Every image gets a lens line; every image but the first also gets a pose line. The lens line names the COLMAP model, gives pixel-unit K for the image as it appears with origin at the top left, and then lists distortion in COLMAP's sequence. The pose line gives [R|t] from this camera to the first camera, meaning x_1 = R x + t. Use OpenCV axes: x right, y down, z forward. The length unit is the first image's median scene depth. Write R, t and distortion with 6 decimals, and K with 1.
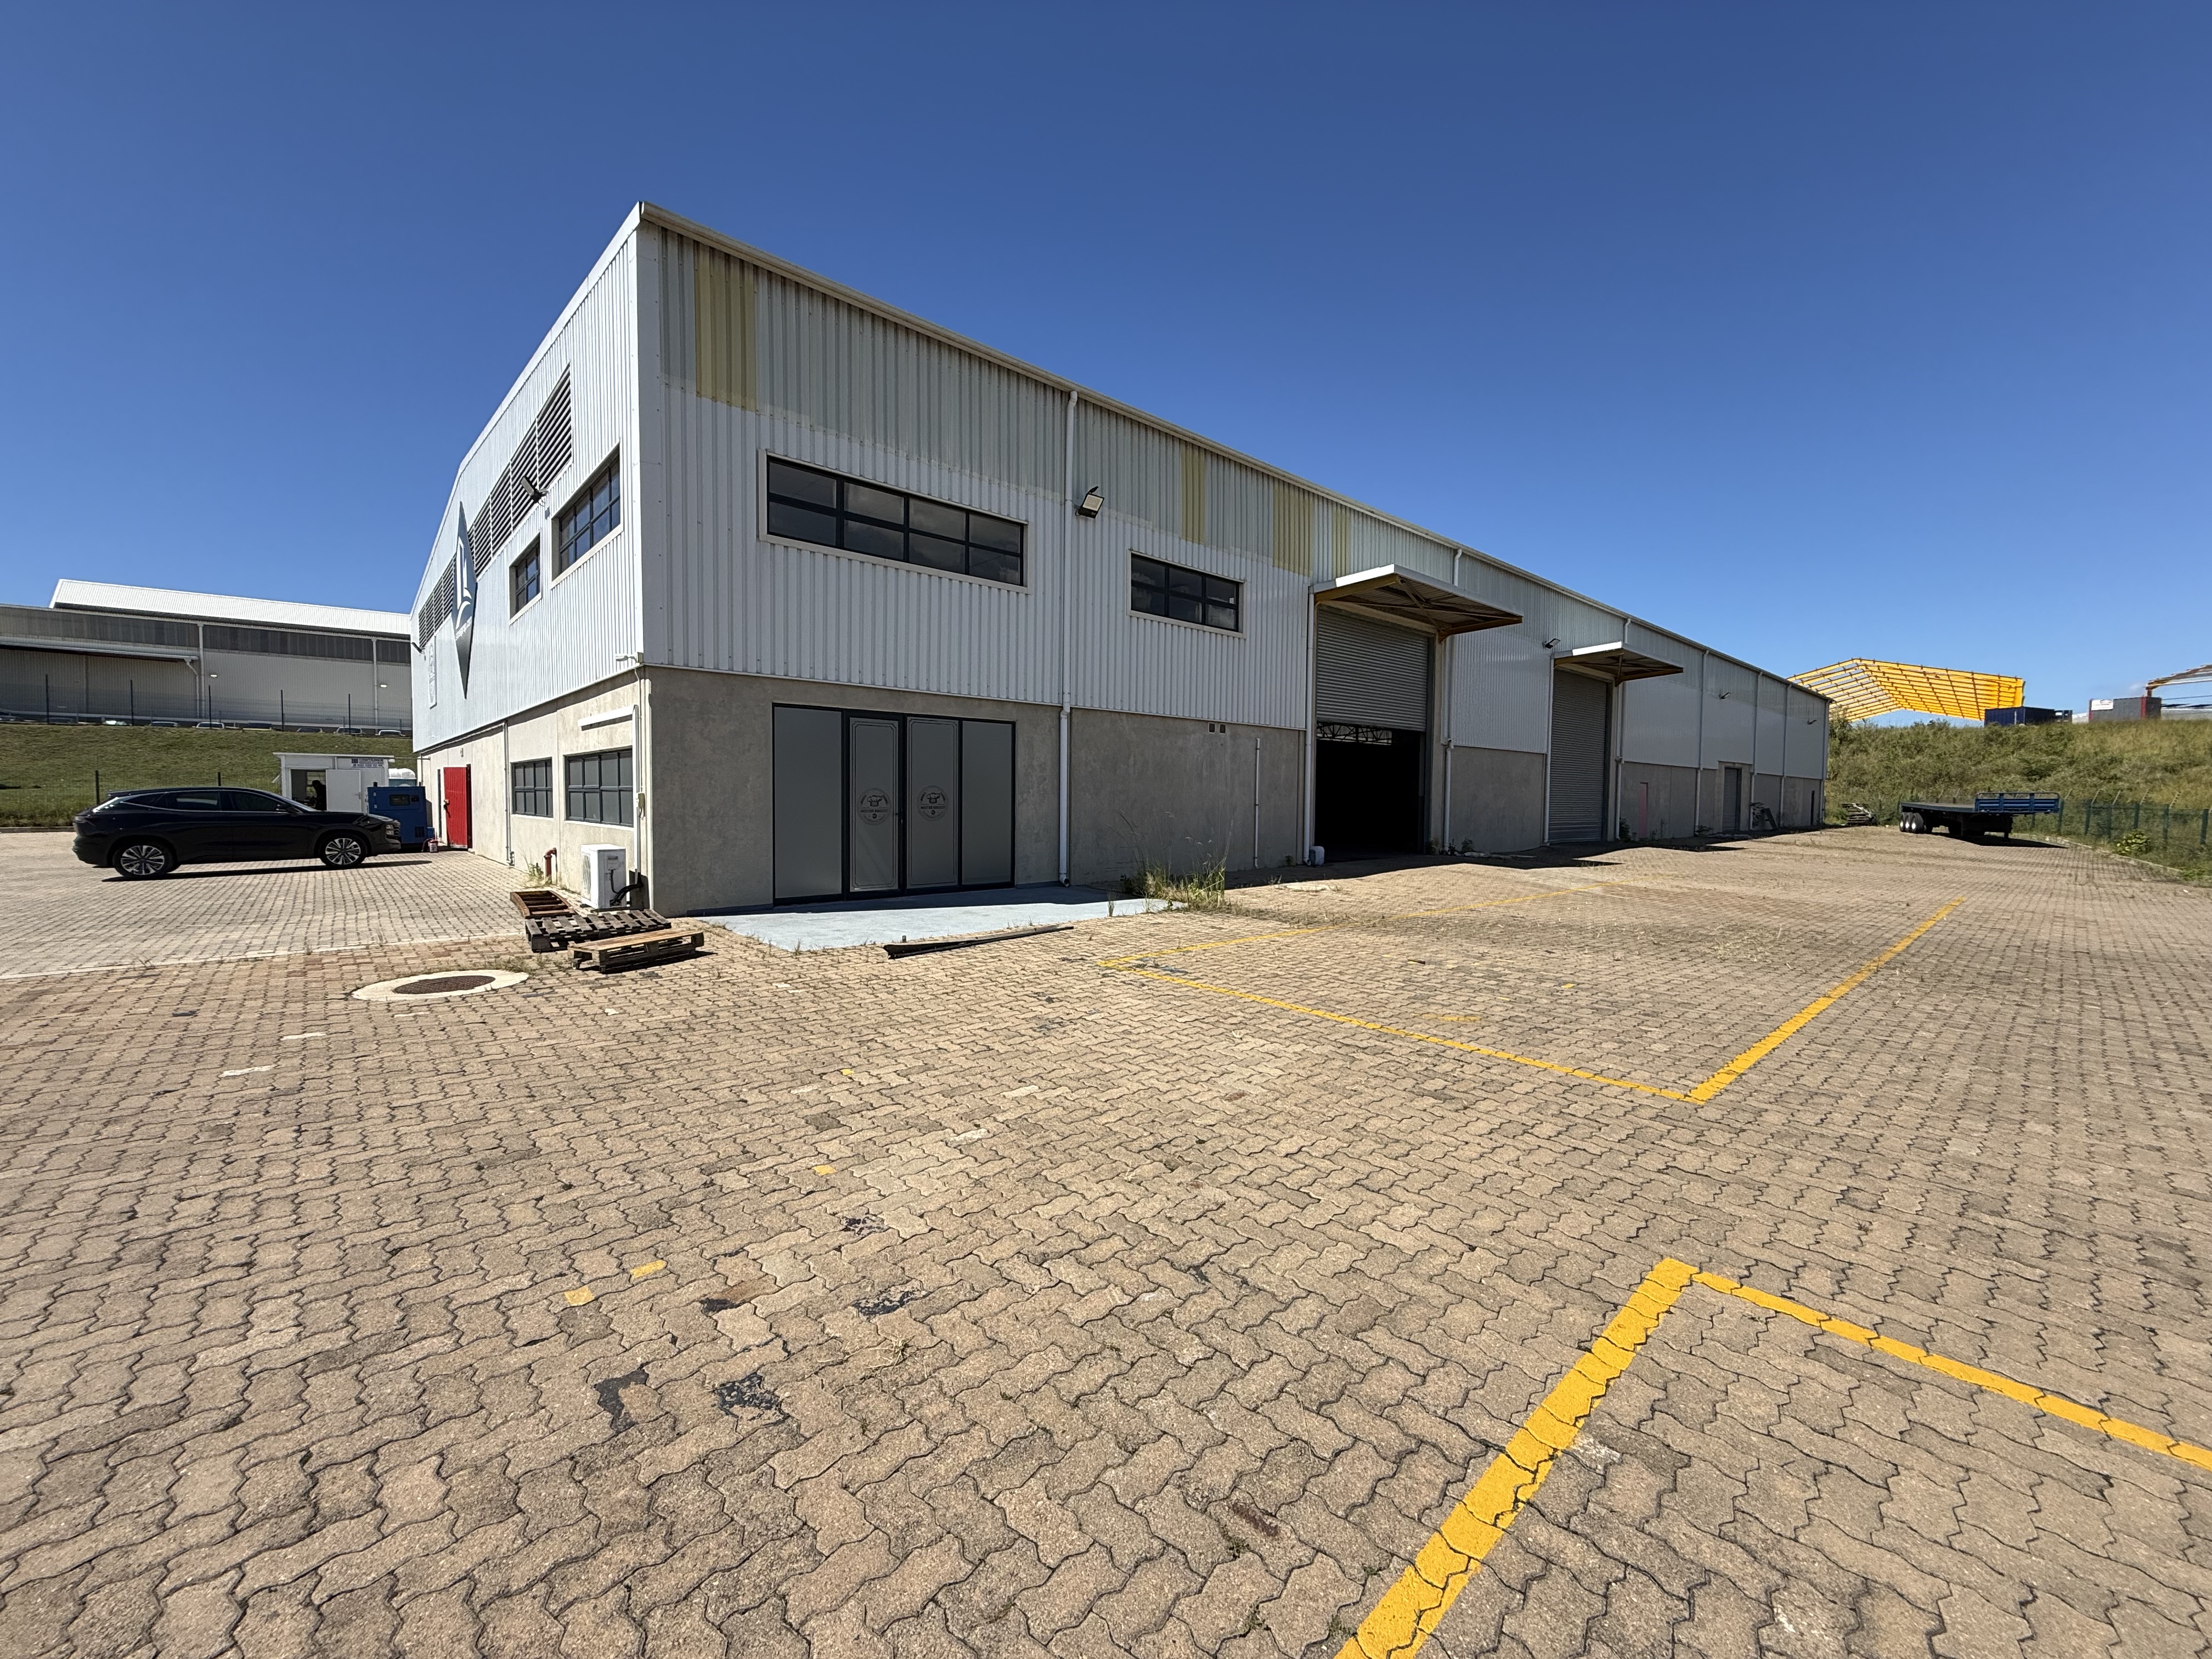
lens RADIAL K [[896.6, 0, 1107.7], [0, 896.6, 799.9], [0, 0, 1]] dist [0.022285, -0.000035]
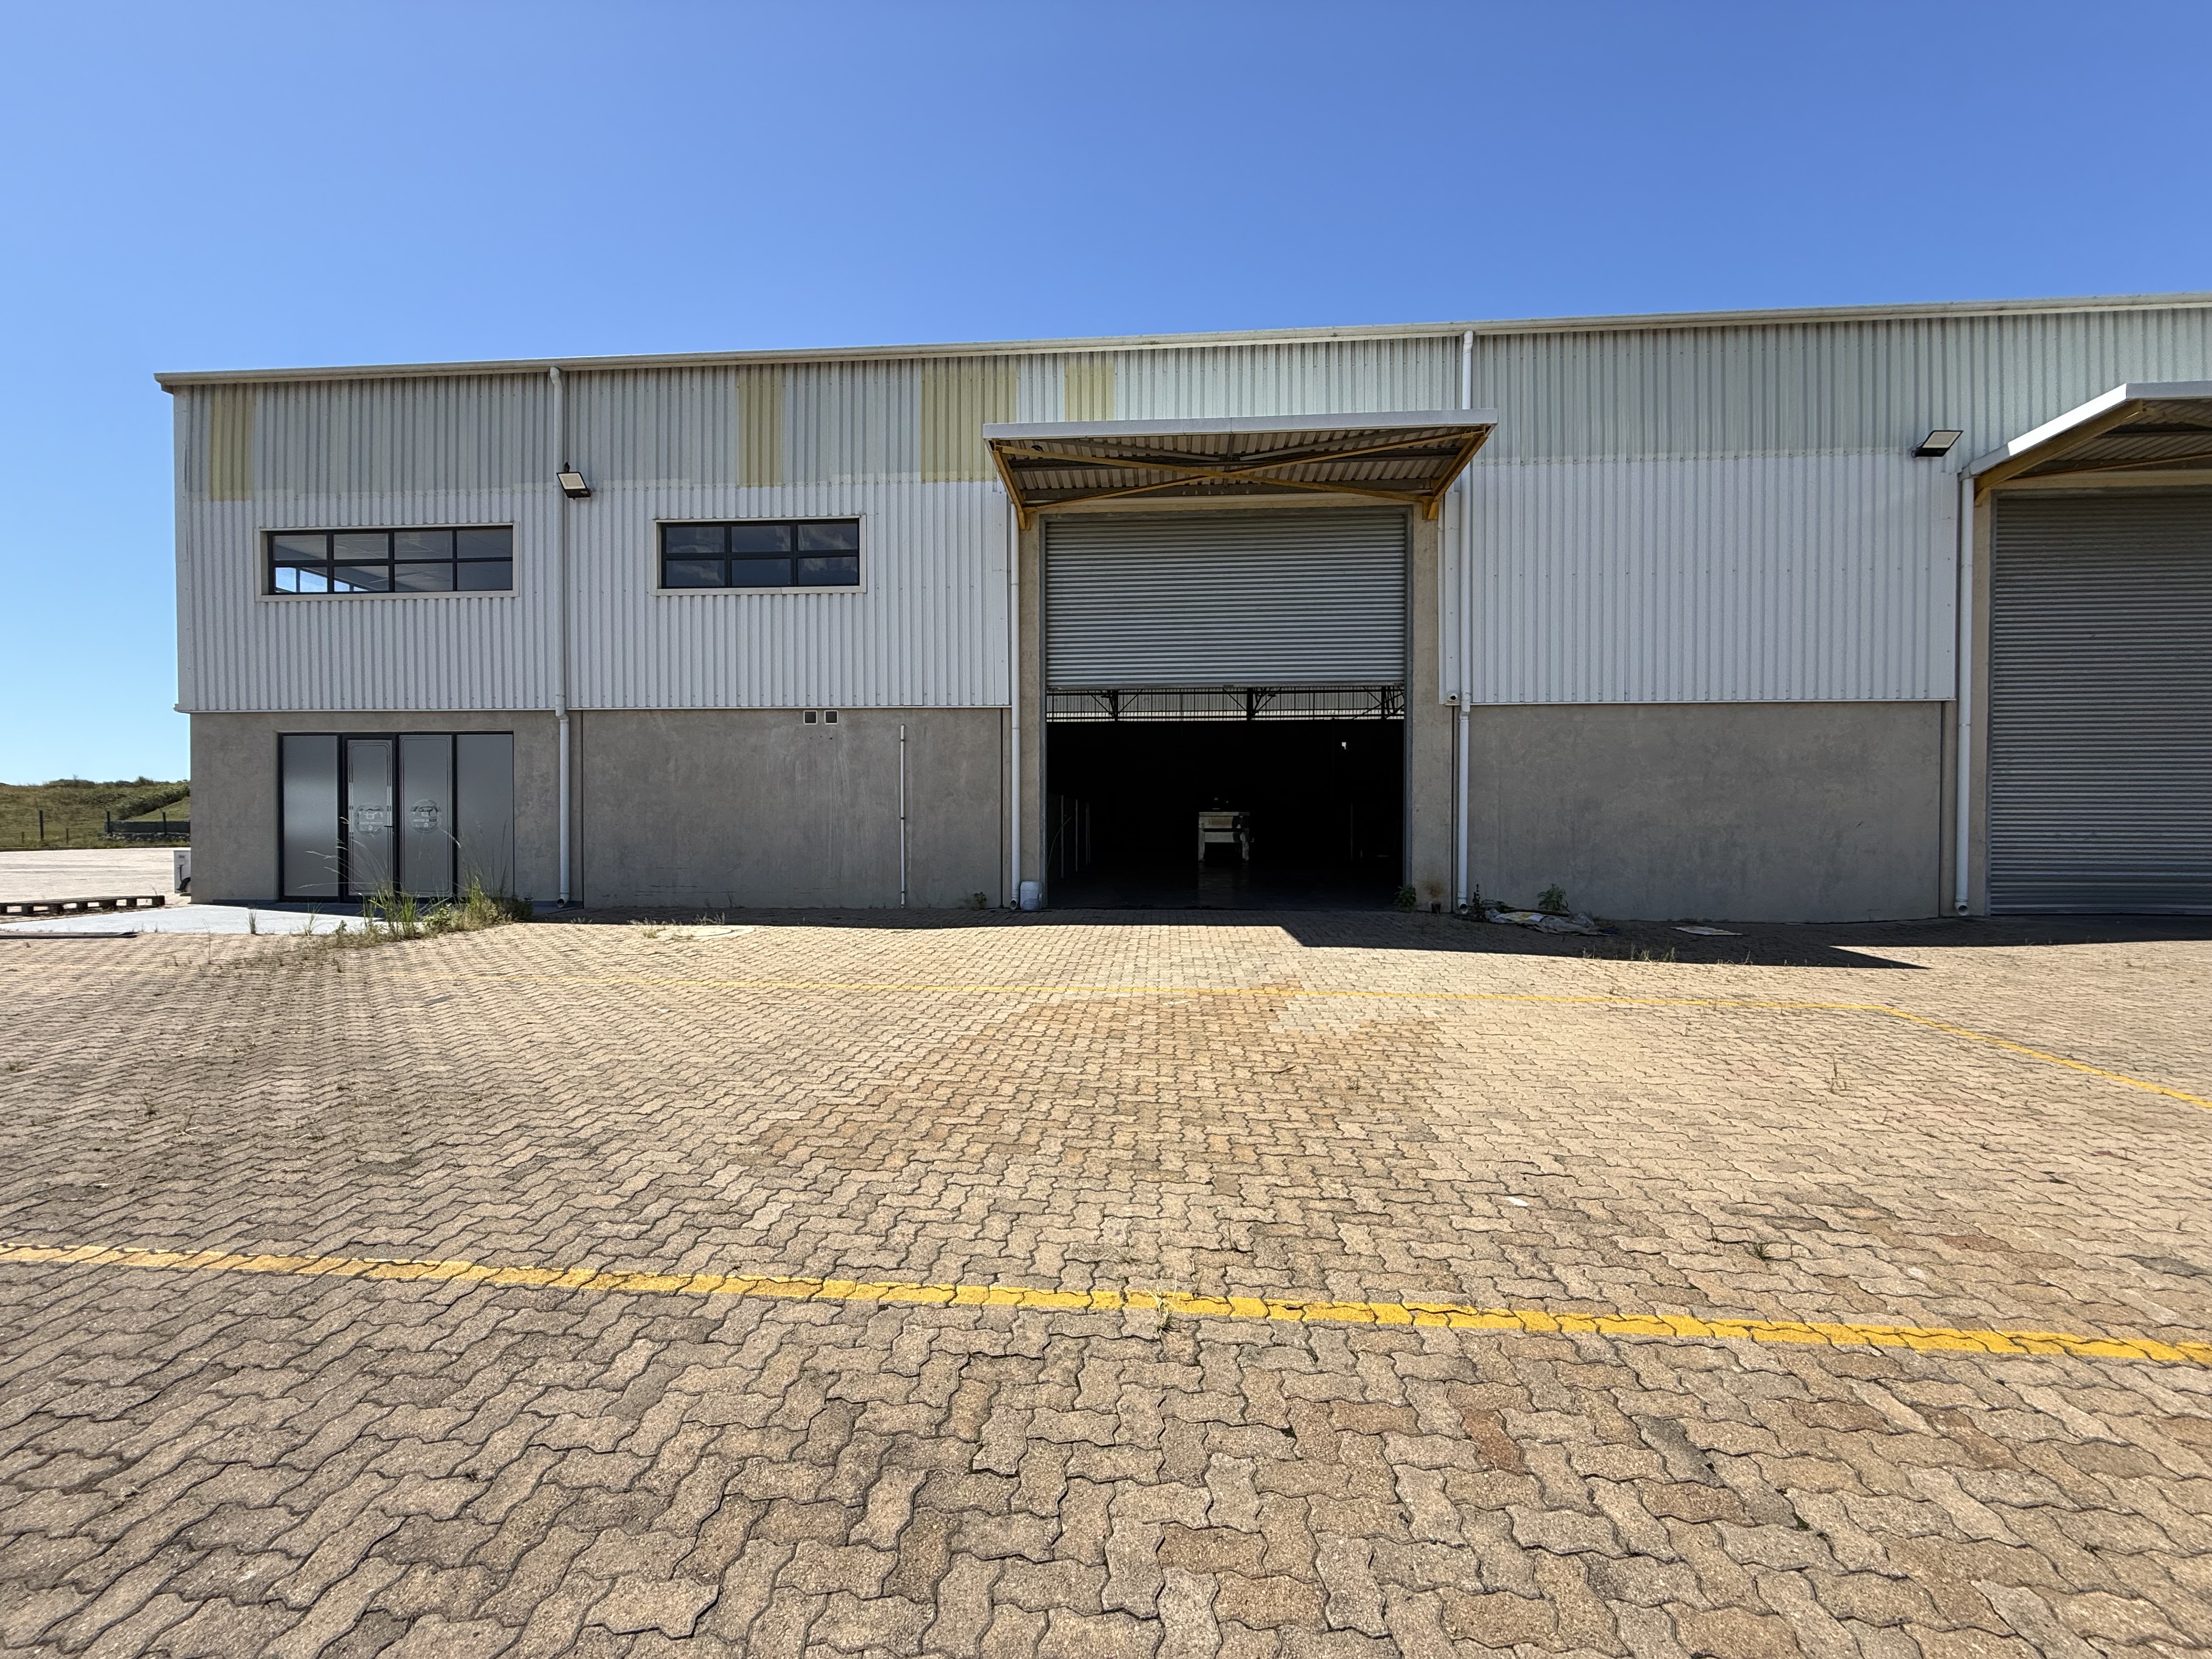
lens RADIAL K [[876.8, 0, 1097.0], [0, 876.8, 830.6], [0, 0, 1]] dist [0.002100, -0.000500]
pose [[0.686110, -0.012168, -0.727396, 0.974263], [-0.000232, 0.999856, -0.016944, 0.033913], [0.727498, 0.011794, 0.686008, 0.782399]]
